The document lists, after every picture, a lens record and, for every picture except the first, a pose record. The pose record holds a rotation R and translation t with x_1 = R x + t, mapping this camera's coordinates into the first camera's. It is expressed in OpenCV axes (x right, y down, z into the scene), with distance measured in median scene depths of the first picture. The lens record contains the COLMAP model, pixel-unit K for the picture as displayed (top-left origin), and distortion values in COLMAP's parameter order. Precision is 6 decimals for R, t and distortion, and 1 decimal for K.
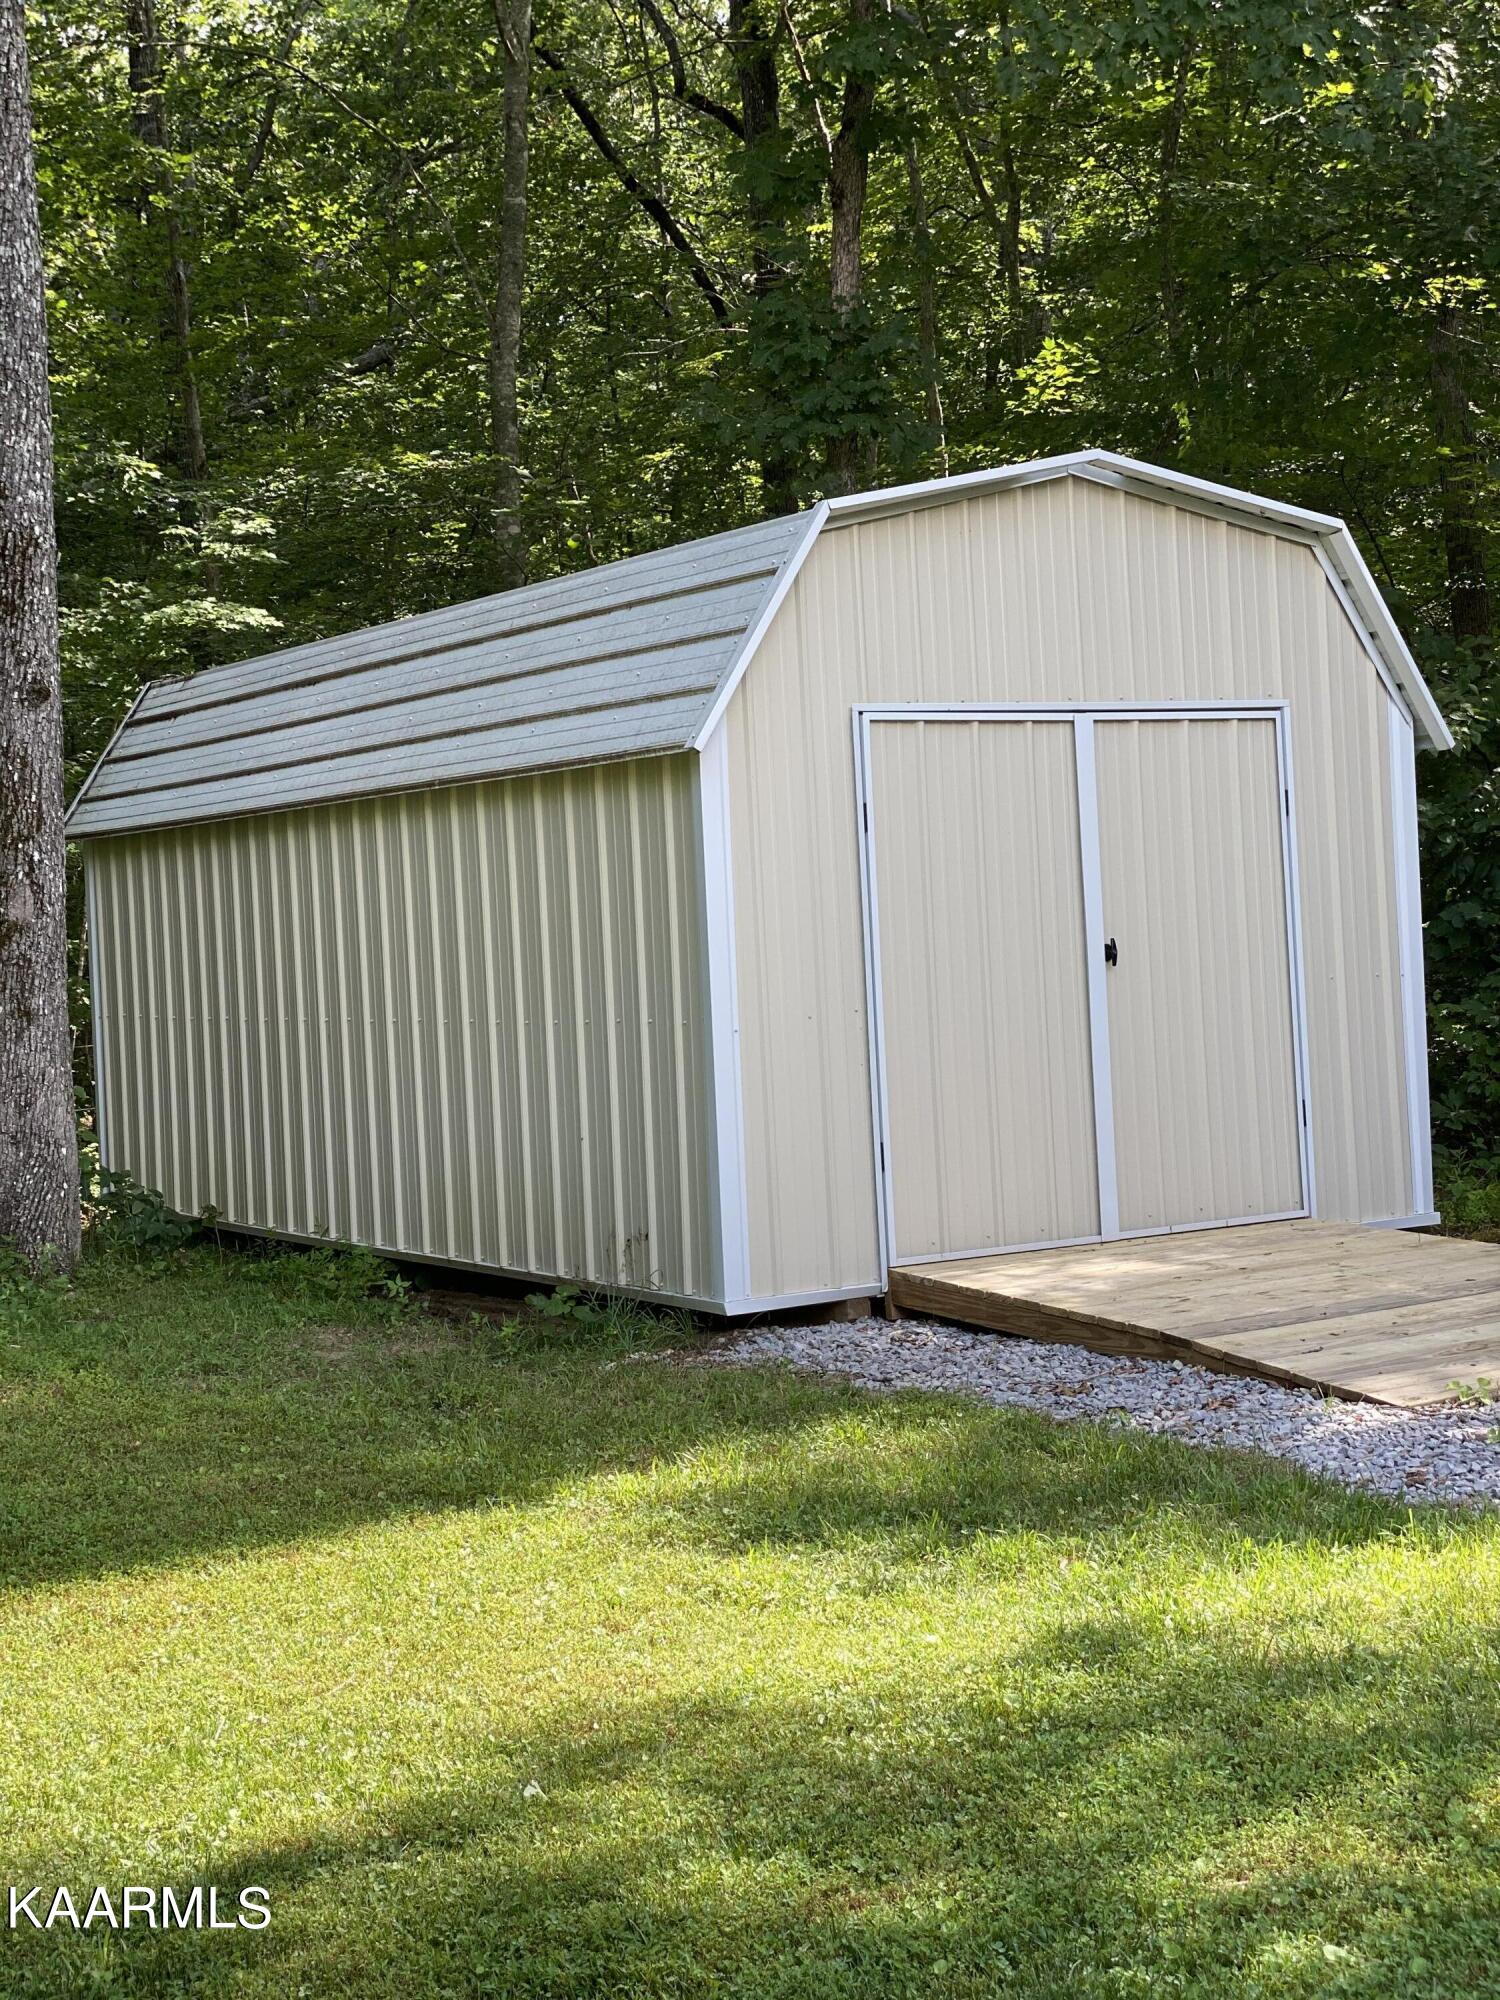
lens RADIAL K [[2977.0, 0, 750.0], [0, 2977.0, 1000.0], [0, 0, 1]] dist [0.145929, -0.092965]
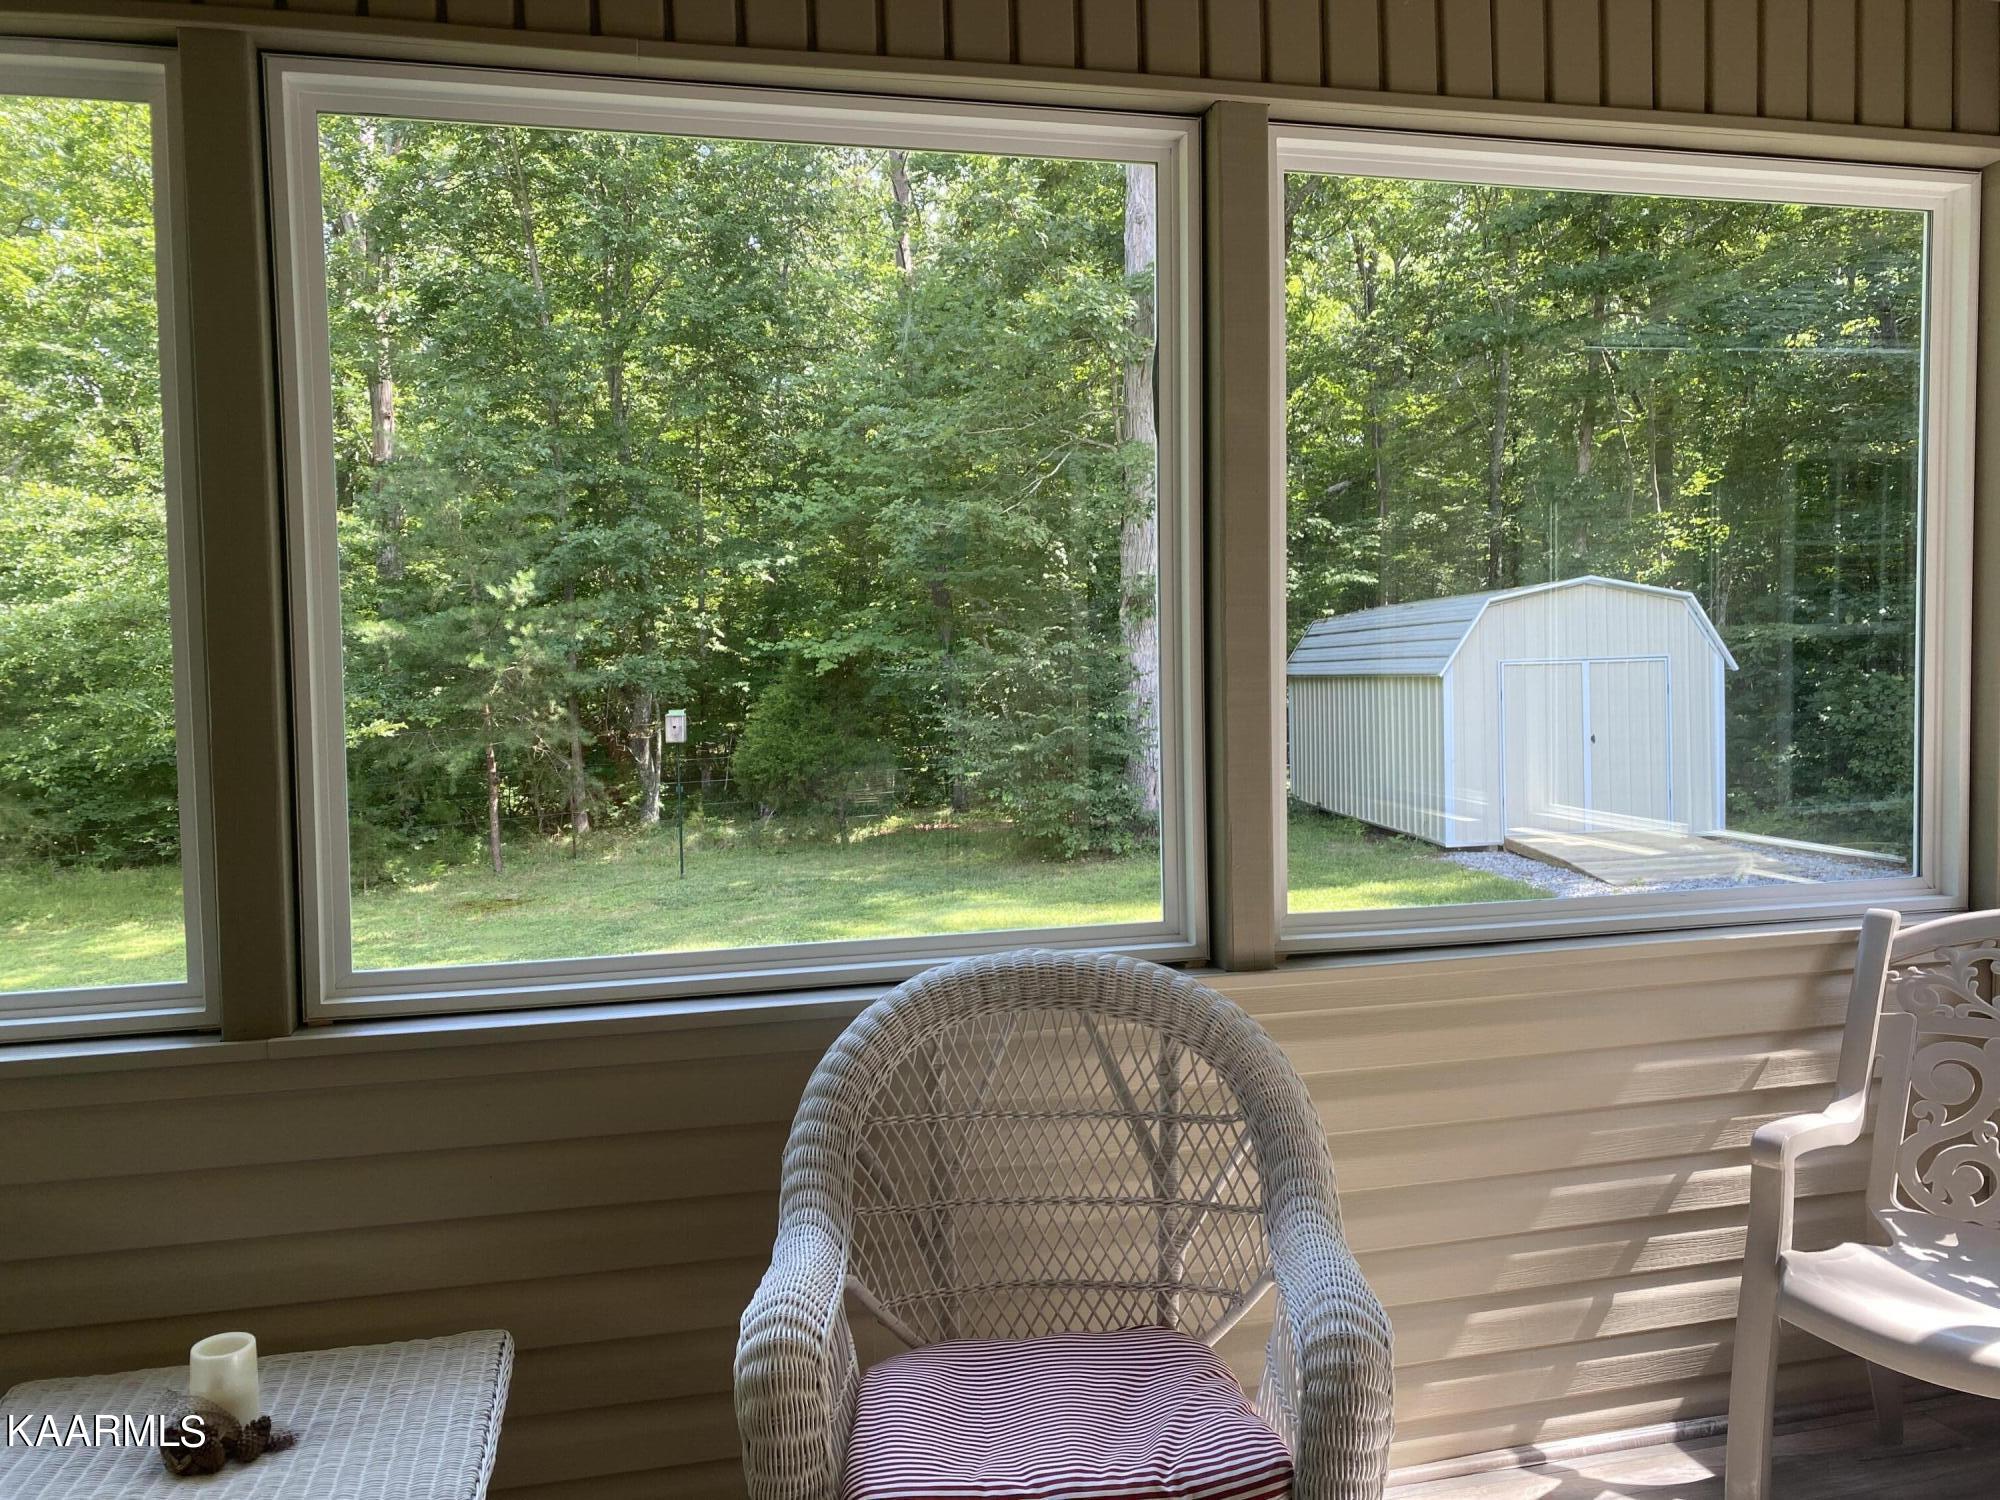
lens RADIAL K [[1534.1, 0, 1005.4], [0, 1534.1, 749.3], [0, 0, 1]] dist [0.043735, -0.067367]
pose [[0.897524, 0.043283, -0.438836, 0.273662], [-0.024085, 0.998497, 0.049223, -0.068247], [0.440307, -0.033609, 0.897218, -0.680291]]
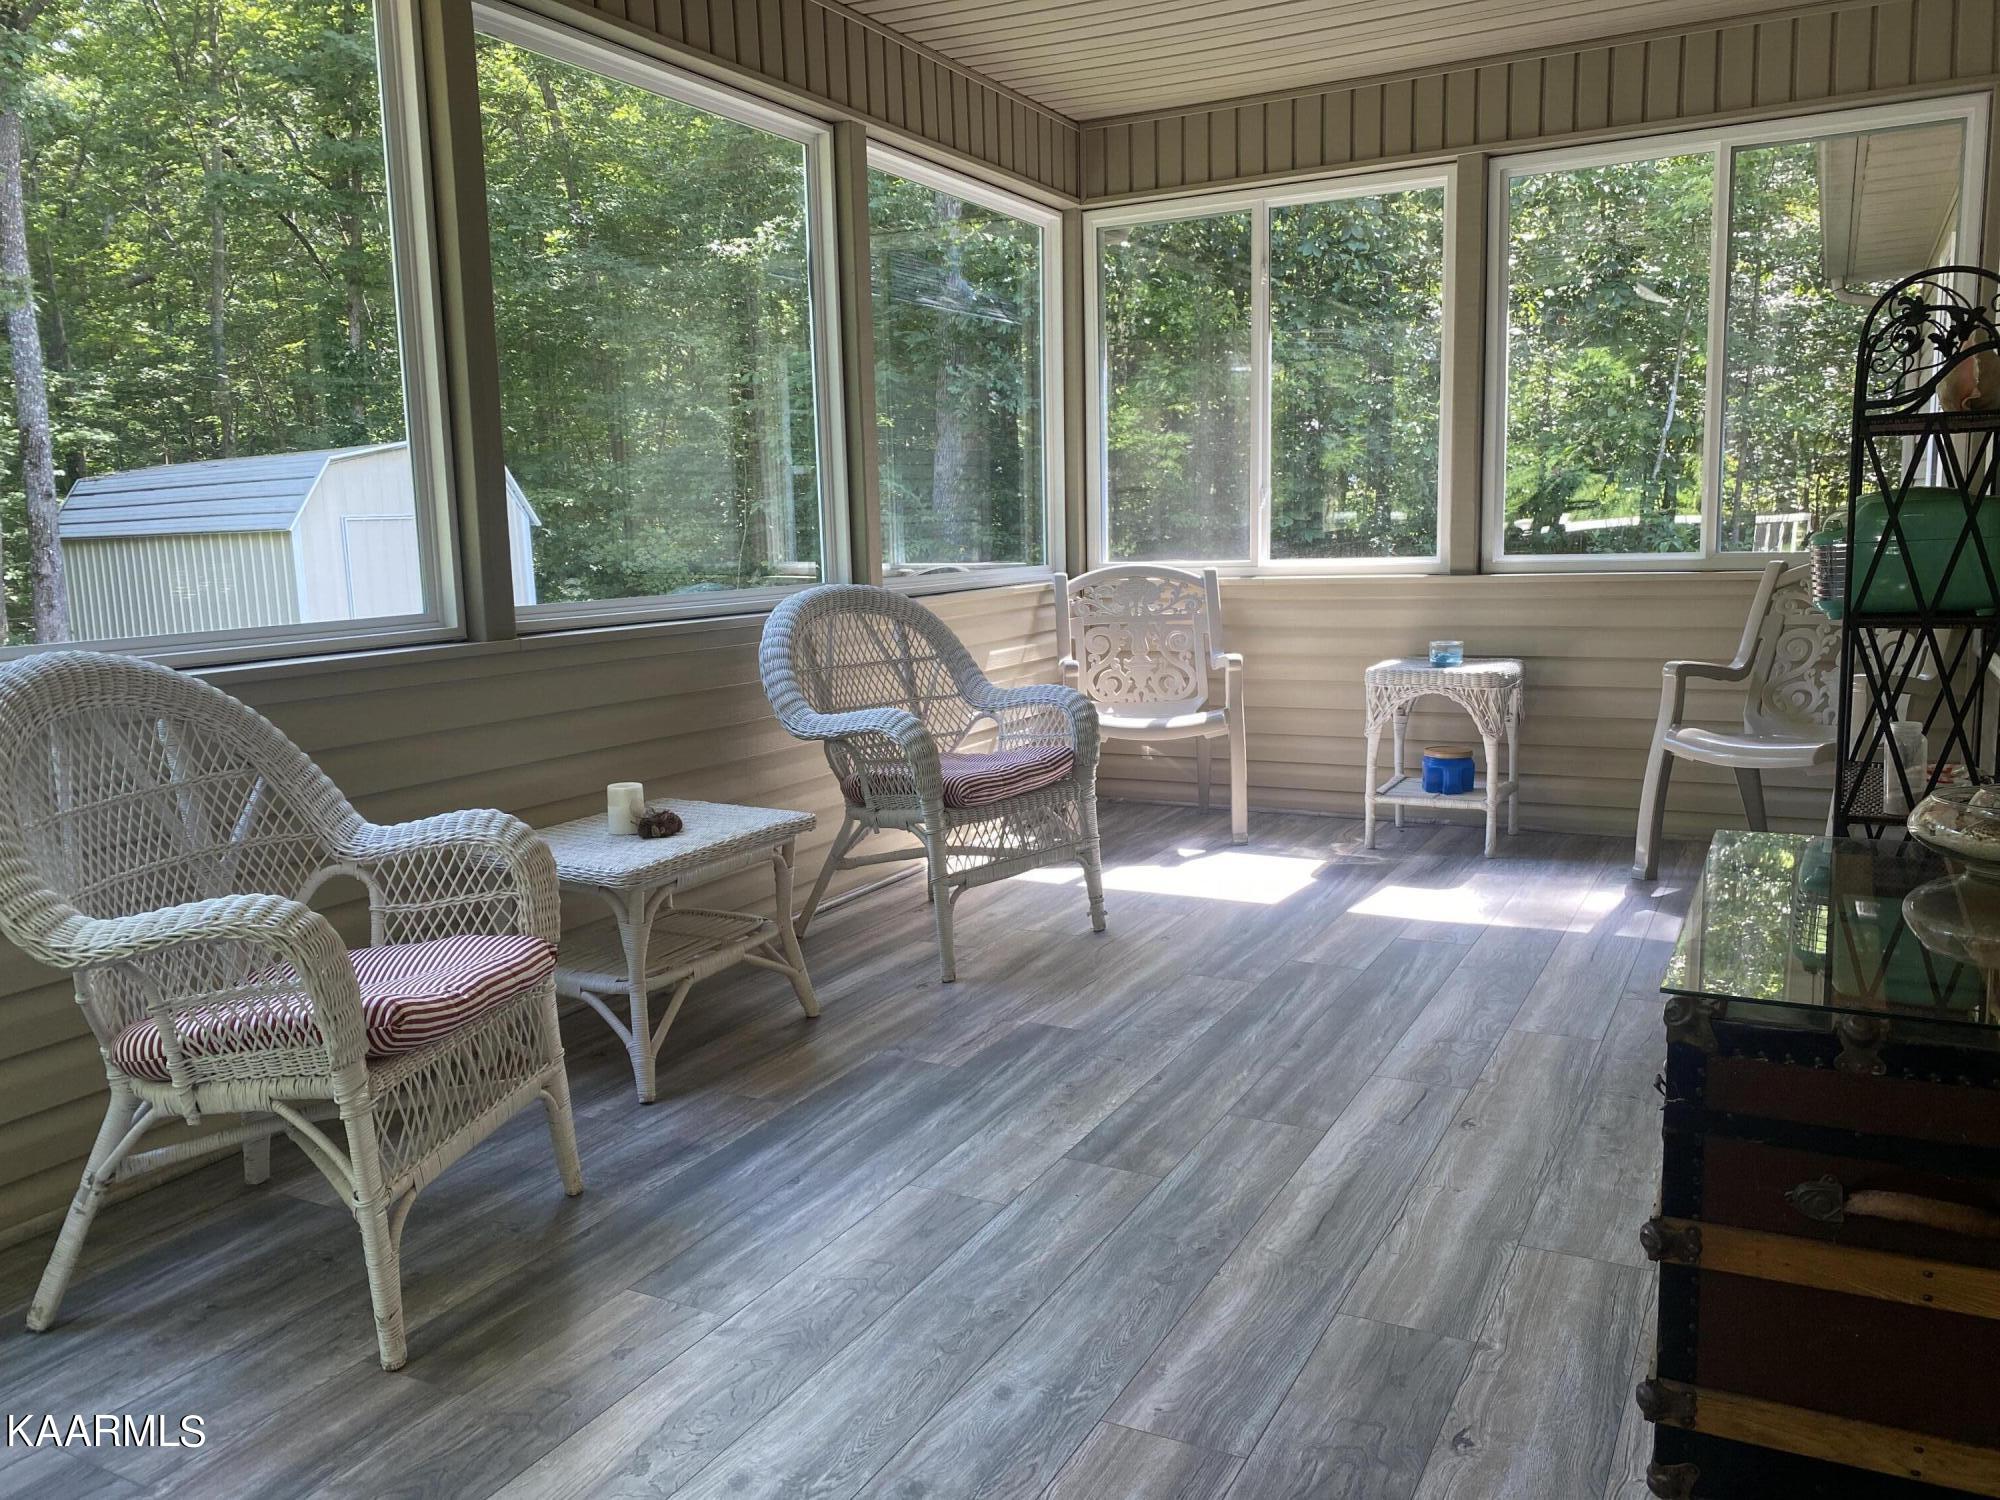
lens RADIAL K [[1534.1, 0, 1005.4], [0, 1534.1, 749.3], [0, 0, 1]] dist [0.043735, -0.067367]
pose [[0.927621, -0.038779, 0.371506, 0.068240], [-0.002623, 0.993895, 0.110295, -0.029223], [-0.373515, -0.103287, 0.921856, -0.883375]]
